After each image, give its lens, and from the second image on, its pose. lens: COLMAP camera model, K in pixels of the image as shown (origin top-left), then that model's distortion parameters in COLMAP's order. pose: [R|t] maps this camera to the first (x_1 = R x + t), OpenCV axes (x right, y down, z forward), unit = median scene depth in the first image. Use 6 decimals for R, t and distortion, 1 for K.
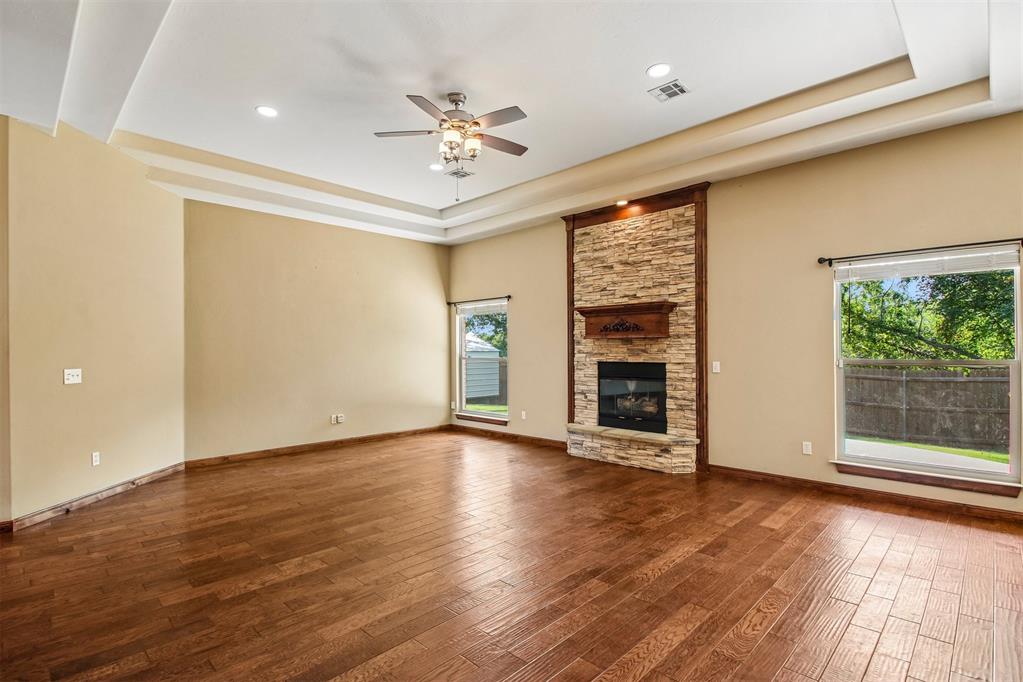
lens RADIAL K [[496.7, 0, 503.3], [0, 496.7, 349.4], [0, 0, 1]] dist [-0.000260, -0.007668]
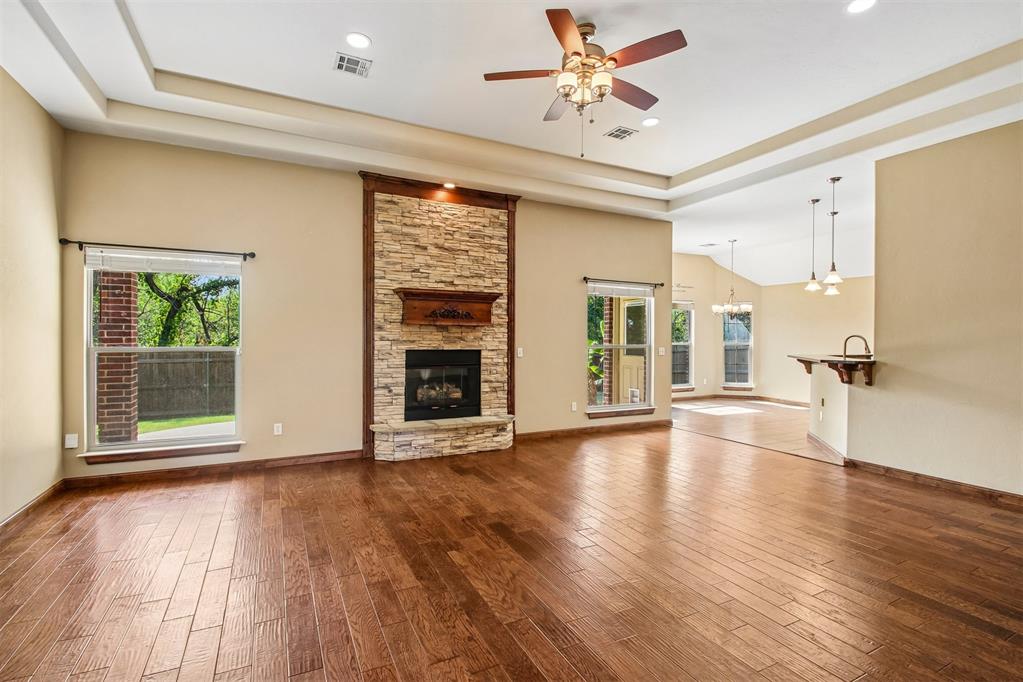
lens RADIAL K [[474.2, 0, 512.7], [0, 474.2, 340.6], [0, 0, 1]] dist [-0.000080, -0.008234]
pose [[0.312711, 0.003051, 0.949843, -0.583177], [-0.008025, 0.999968, -0.000570, 0.007106], [-0.949814, -0.007444, 0.312726, 0.573348]]
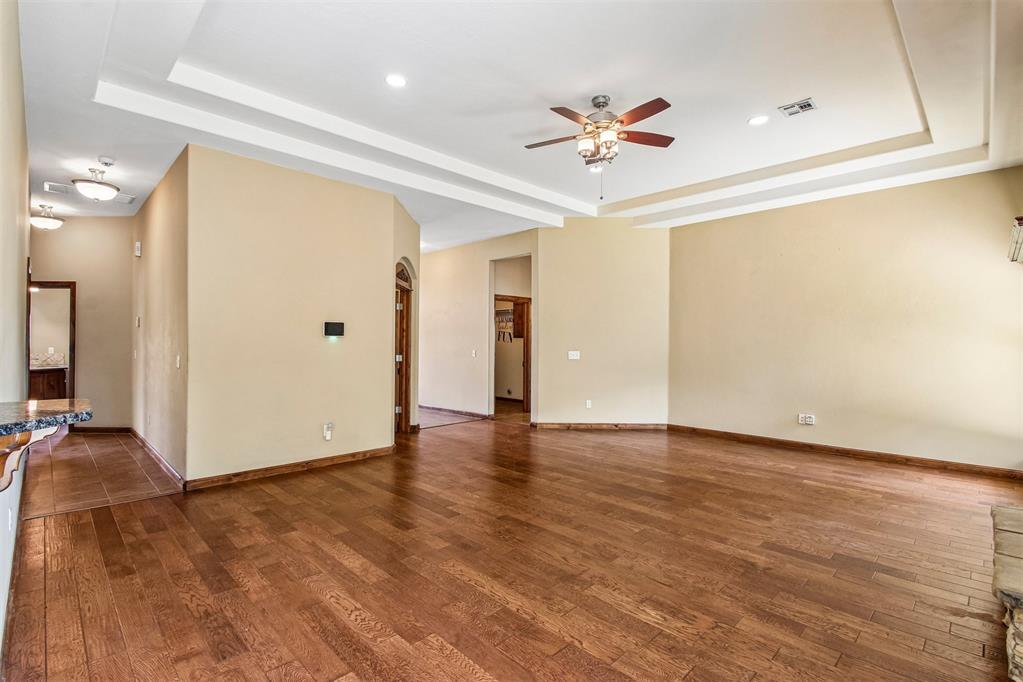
lens RADIAL K [[474.2, 0, 507.8], [0, 474.2, 338.3], [0, 0, 1]] dist [-0.000080, -0.008234]
pose [[-0.014999, -0.000962, -0.999887, 0.604116], [-0.003459, 0.999994, -0.000911, -0.003054], [0.999882, 0.003445, -0.015003, 0.546565]]
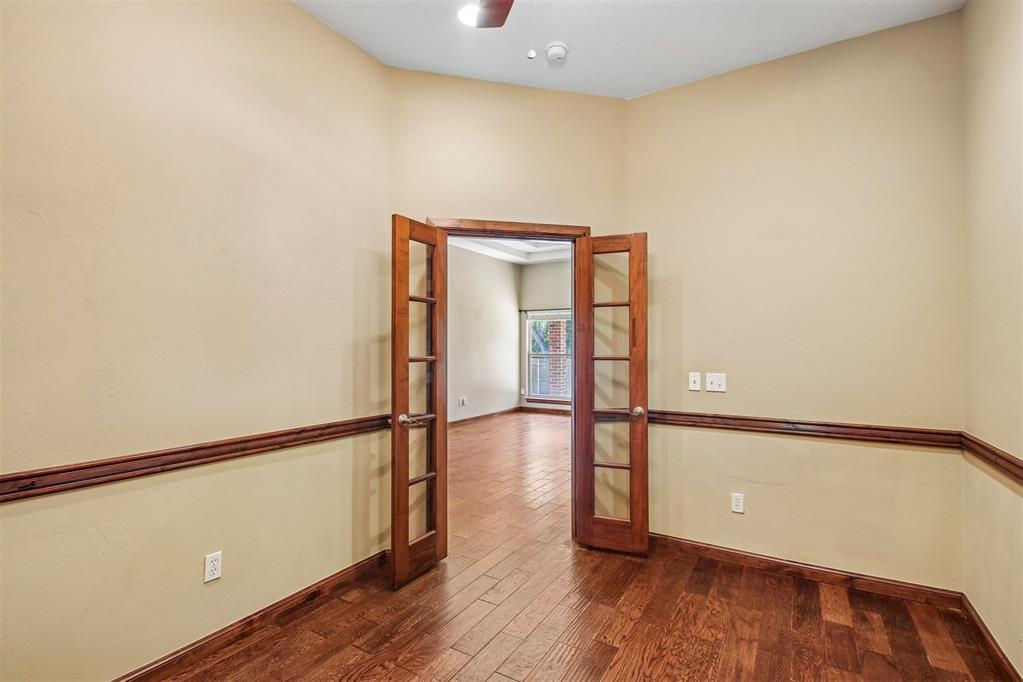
lens RADIAL K [[474.2, 0, 511.8], [0, 474.2, 345.2], [0, 0, 1]] dist [-0.000080, -0.008234]
pose [[0.970355, 0.009917, 0.241482, -0.580463], [-0.007951, 0.999927, -0.009112, 0.008581], [-0.241555, 0.006922, 0.970363, -0.223265]]
